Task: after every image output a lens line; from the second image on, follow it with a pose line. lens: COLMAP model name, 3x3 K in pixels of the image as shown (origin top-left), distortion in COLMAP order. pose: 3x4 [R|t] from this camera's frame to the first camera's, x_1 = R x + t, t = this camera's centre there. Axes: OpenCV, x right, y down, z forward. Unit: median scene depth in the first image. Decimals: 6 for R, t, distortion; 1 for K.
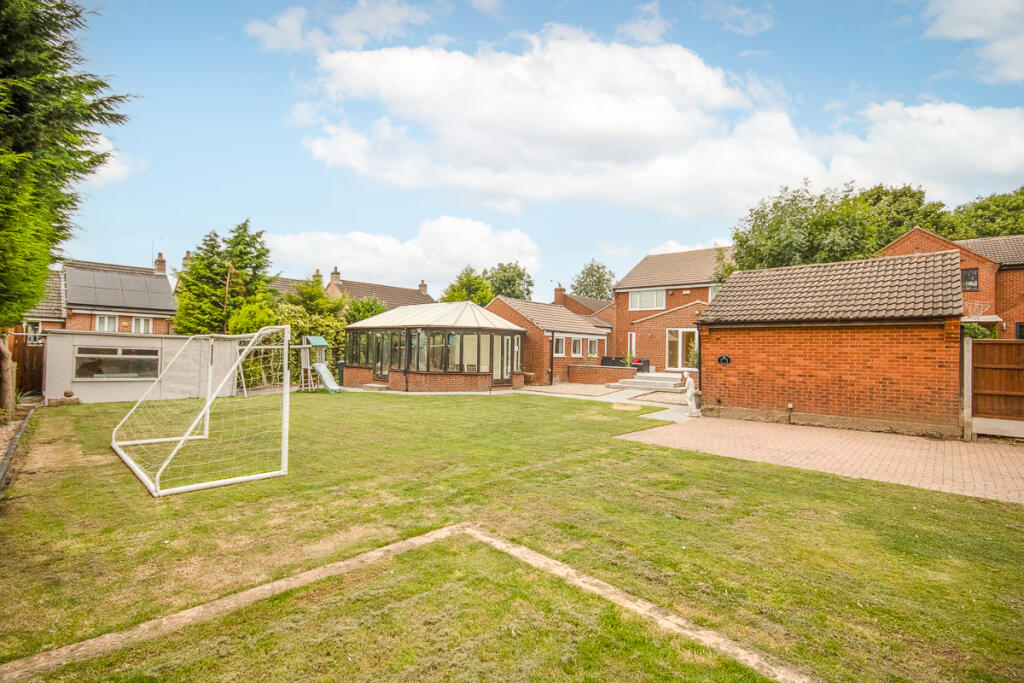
lens RADIAL K [[471.9, 0, 510.5], [0, 471.9, 349.9], [0, 0, 1]] dist [0.002947, 0.000478]
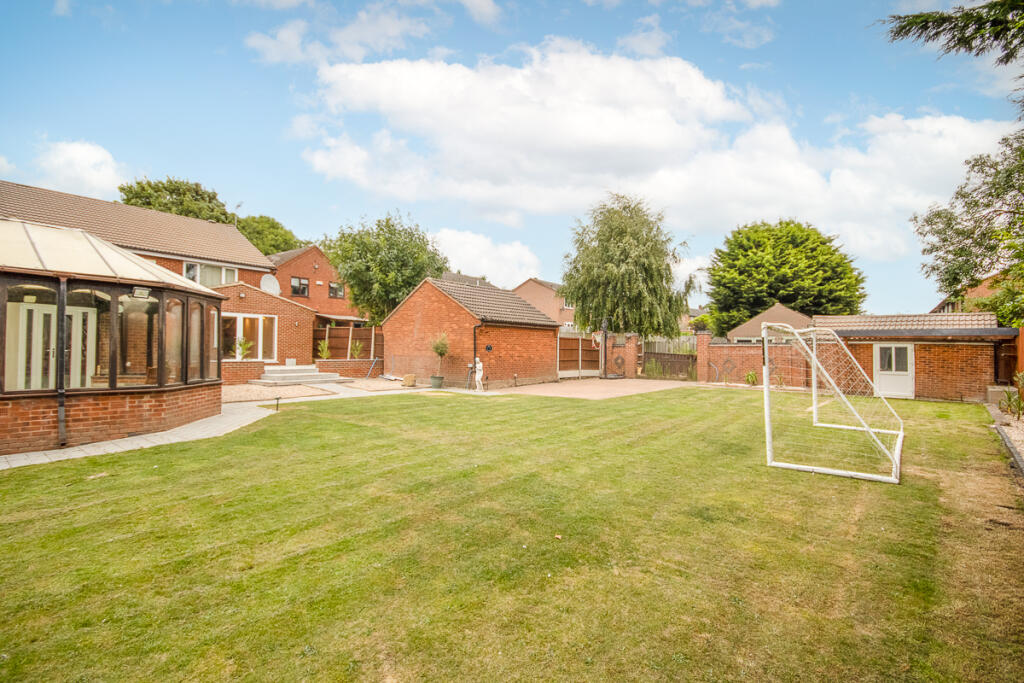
lens RADIAL K [[471.9, 0, 510.5], [0, 471.9, 349.9], [0, 0, 1]] dist [0.002947, 0.000478]
pose [[-0.072491, -0.018849, 0.997191, -0.543088], [-0.010022, 0.999785, 0.018170, 0.000860], [-0.997319, -0.008677, -0.072664, 0.604627]]
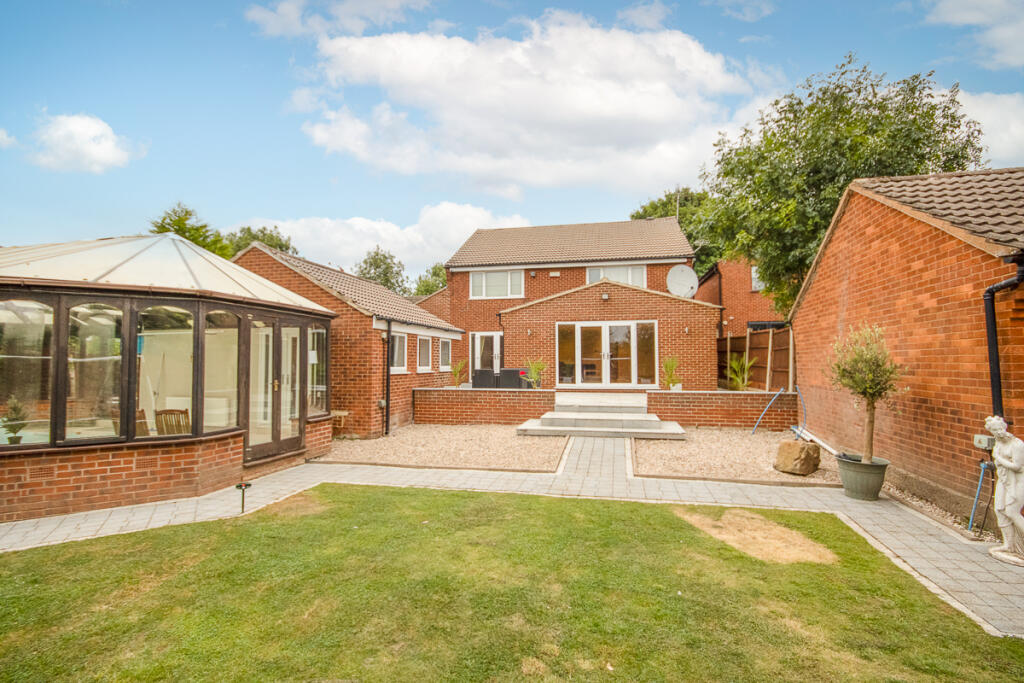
lens RADIAL K [[471.9, 0, 510.5], [0, 471.9, 349.9], [0, 0, 1]] dist [0.002947, 0.000478]
pose [[0.877955, -0.011509, 0.478604, -0.029294], [0.021765, 0.999637, -0.015888, 0.000551], [-0.478247, 0.024366, 0.877887, 0.529048]]
